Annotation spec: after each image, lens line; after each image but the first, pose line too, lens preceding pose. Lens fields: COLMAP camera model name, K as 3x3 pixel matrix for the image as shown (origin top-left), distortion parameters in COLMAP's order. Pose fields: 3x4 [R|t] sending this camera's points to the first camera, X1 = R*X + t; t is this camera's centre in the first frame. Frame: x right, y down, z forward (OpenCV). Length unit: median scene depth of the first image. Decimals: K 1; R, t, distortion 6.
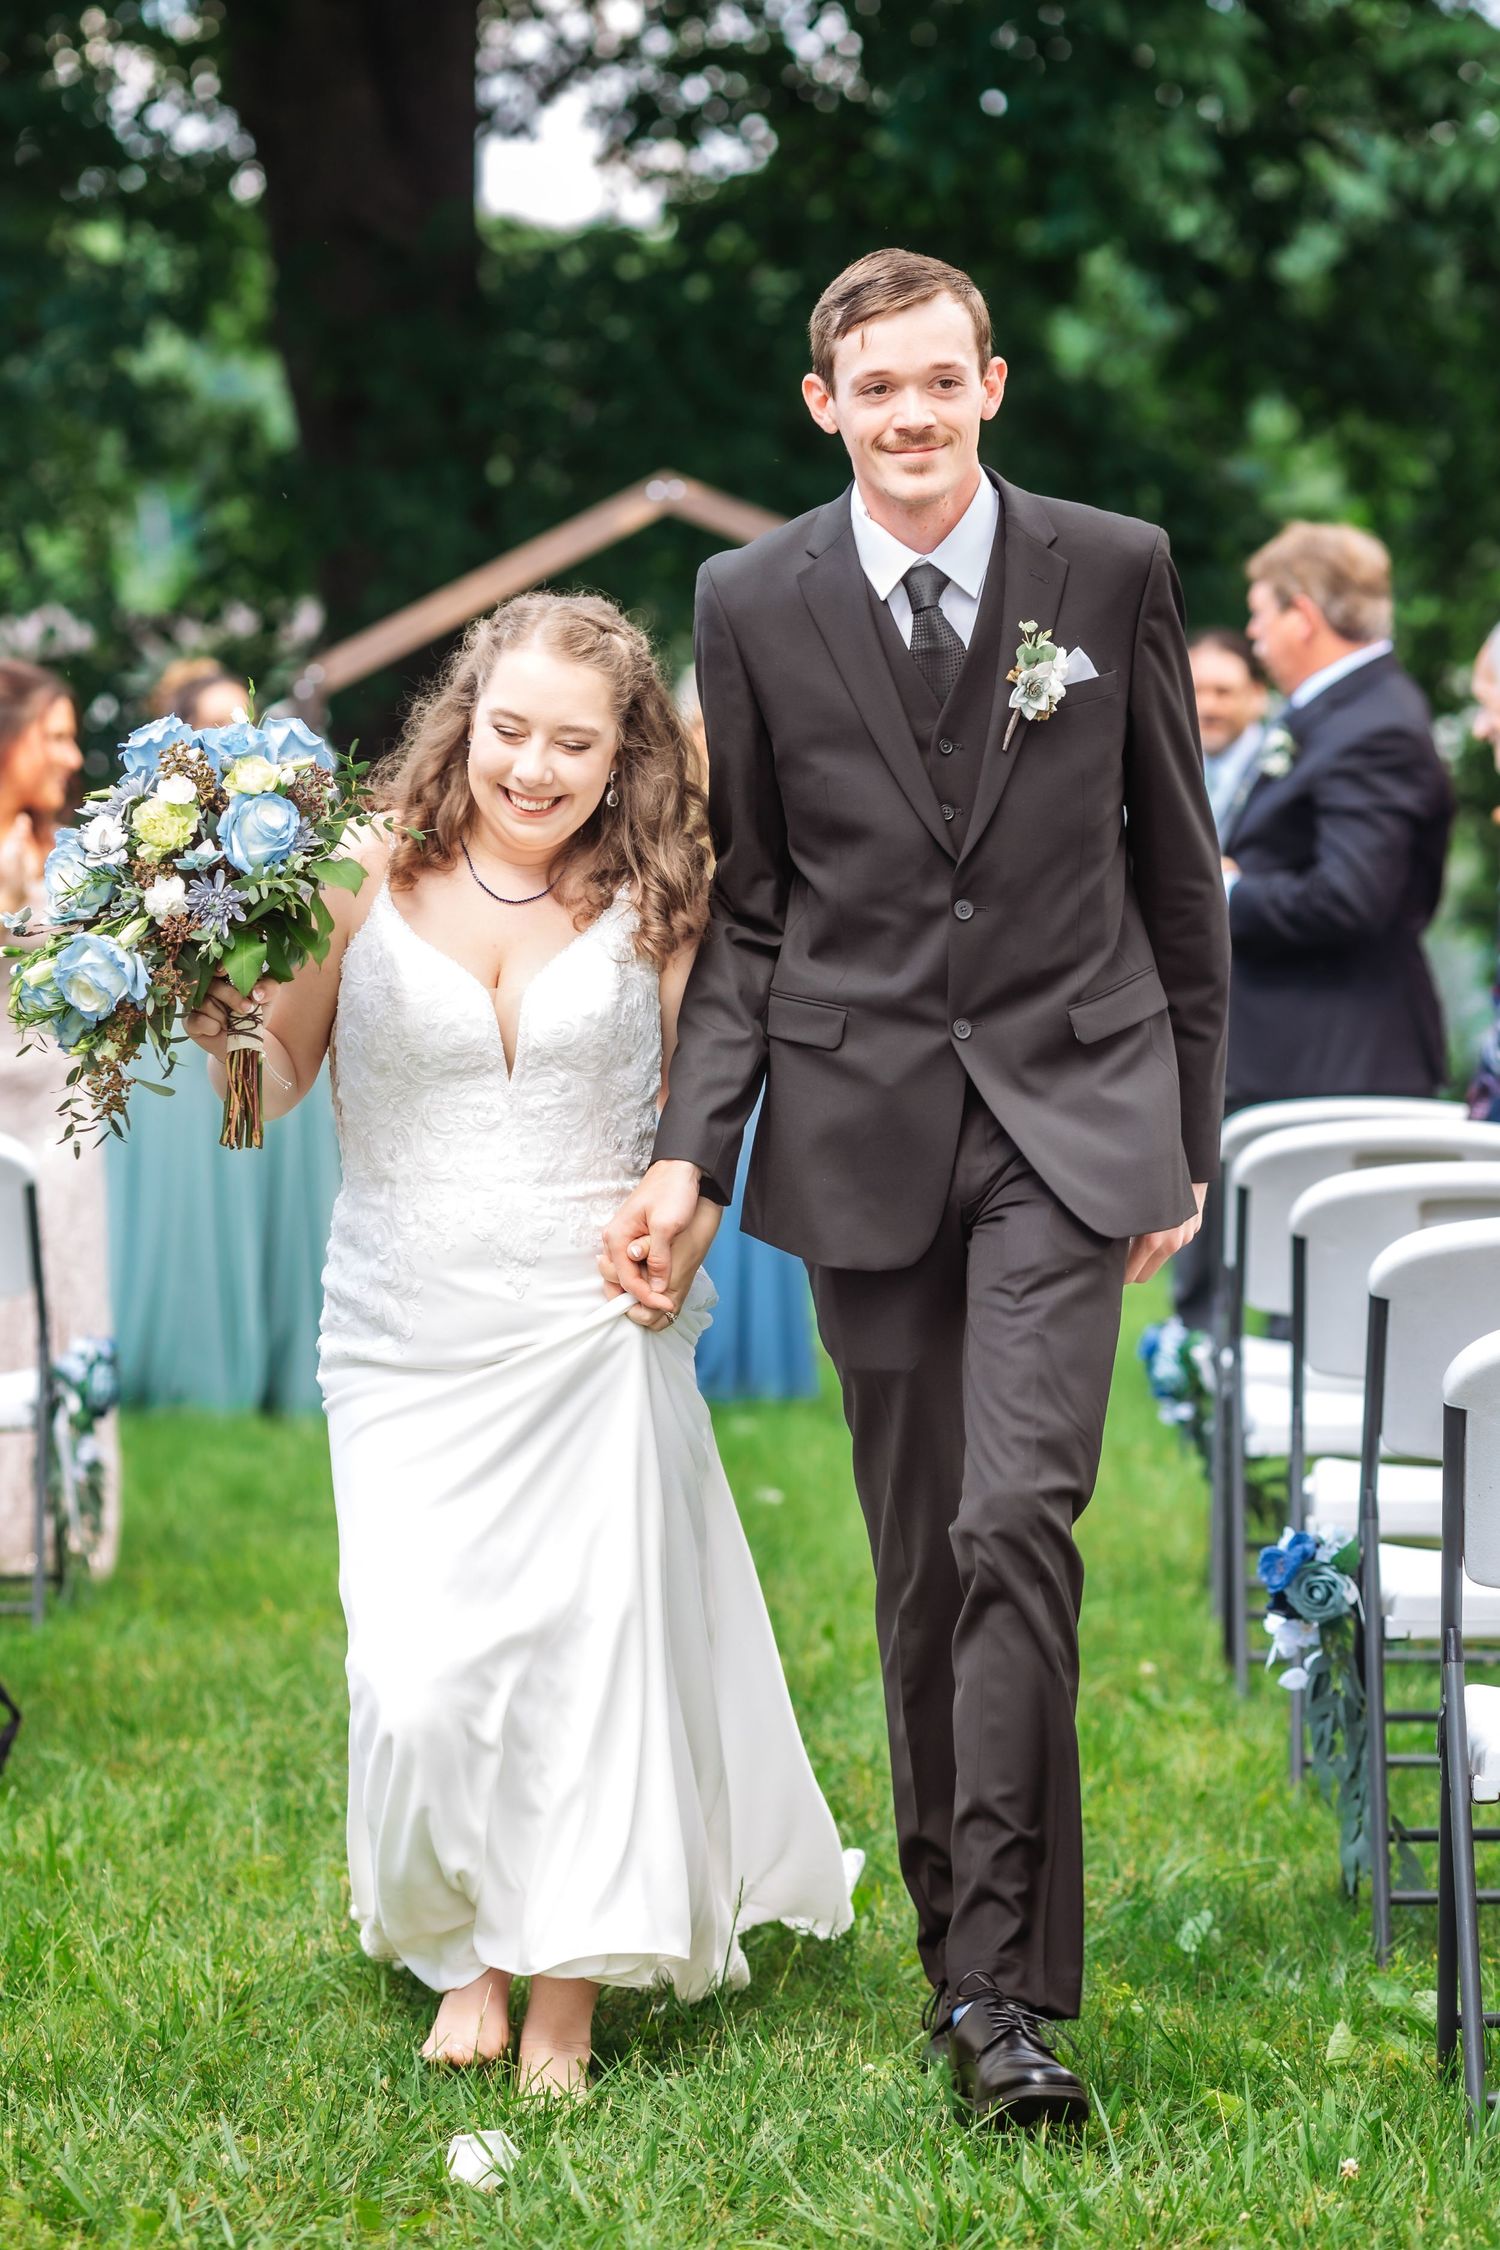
lens RADIAL K [[8677.9, 0, 750.0], [0, 8677.9, 1038.7], [0, 0, 1]] dist [0.697687, -0.841019]
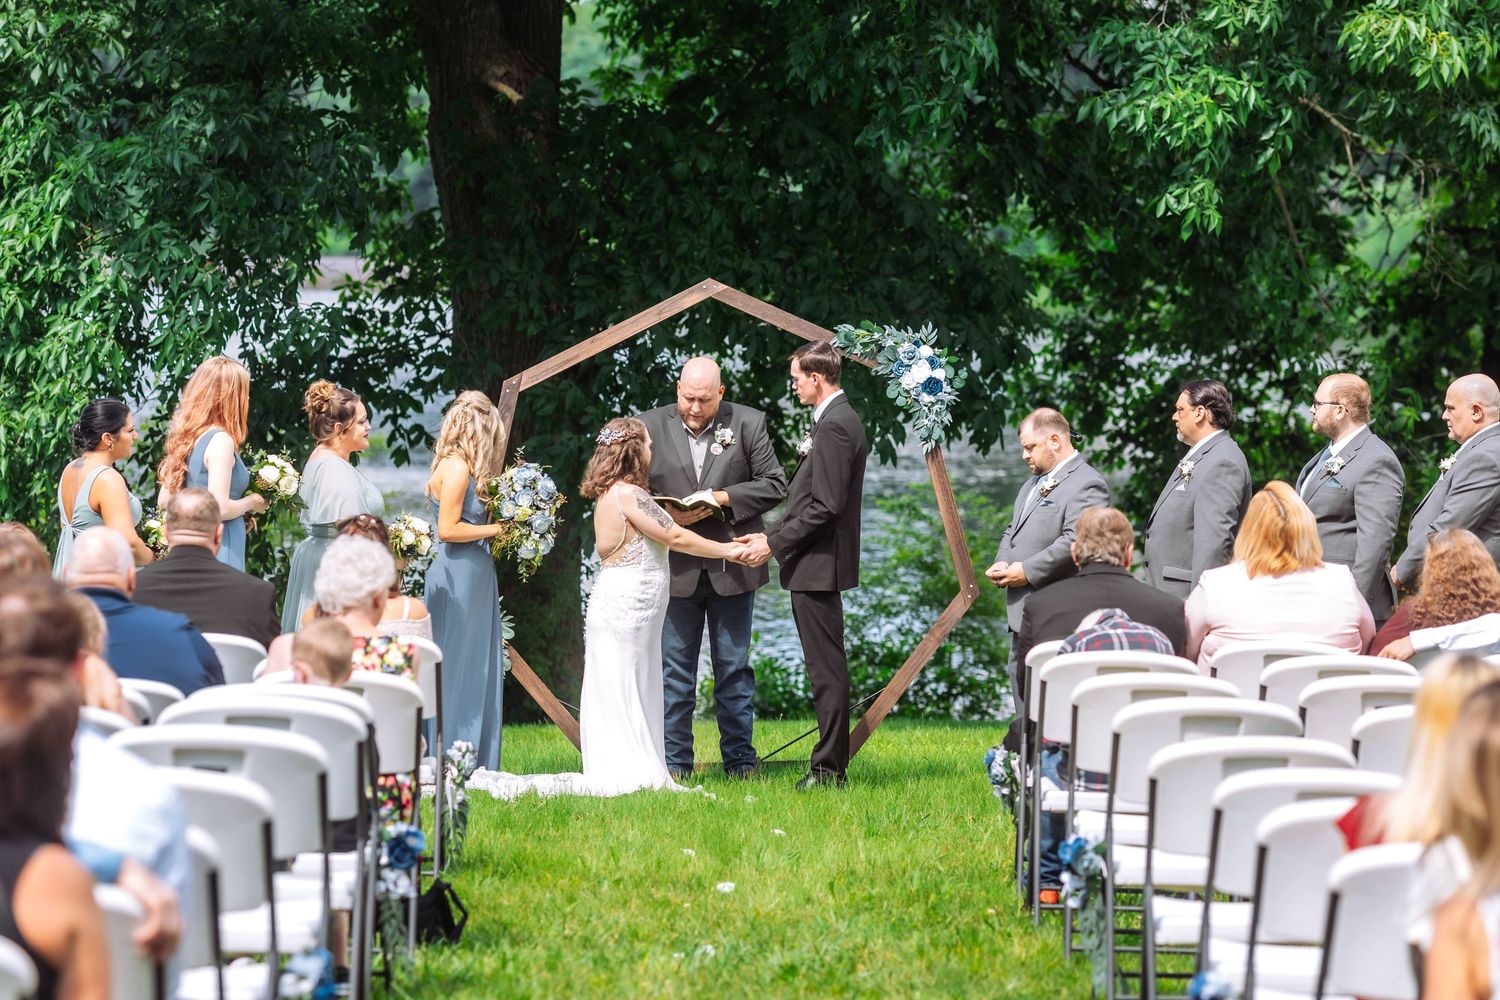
lens RADIAL K [[5907.6, 0, 750.0], [0, 5907.6, 500.0], [0, 0, 1]] dist [0.771190, 1.250731]
pose [[0.999416, 0.028752, 0.018447, -0.036256], [-0.028526, 0.999516, -0.012420, -0.005724], [-0.018795, 0.011886, 0.999753, -0.365725]]
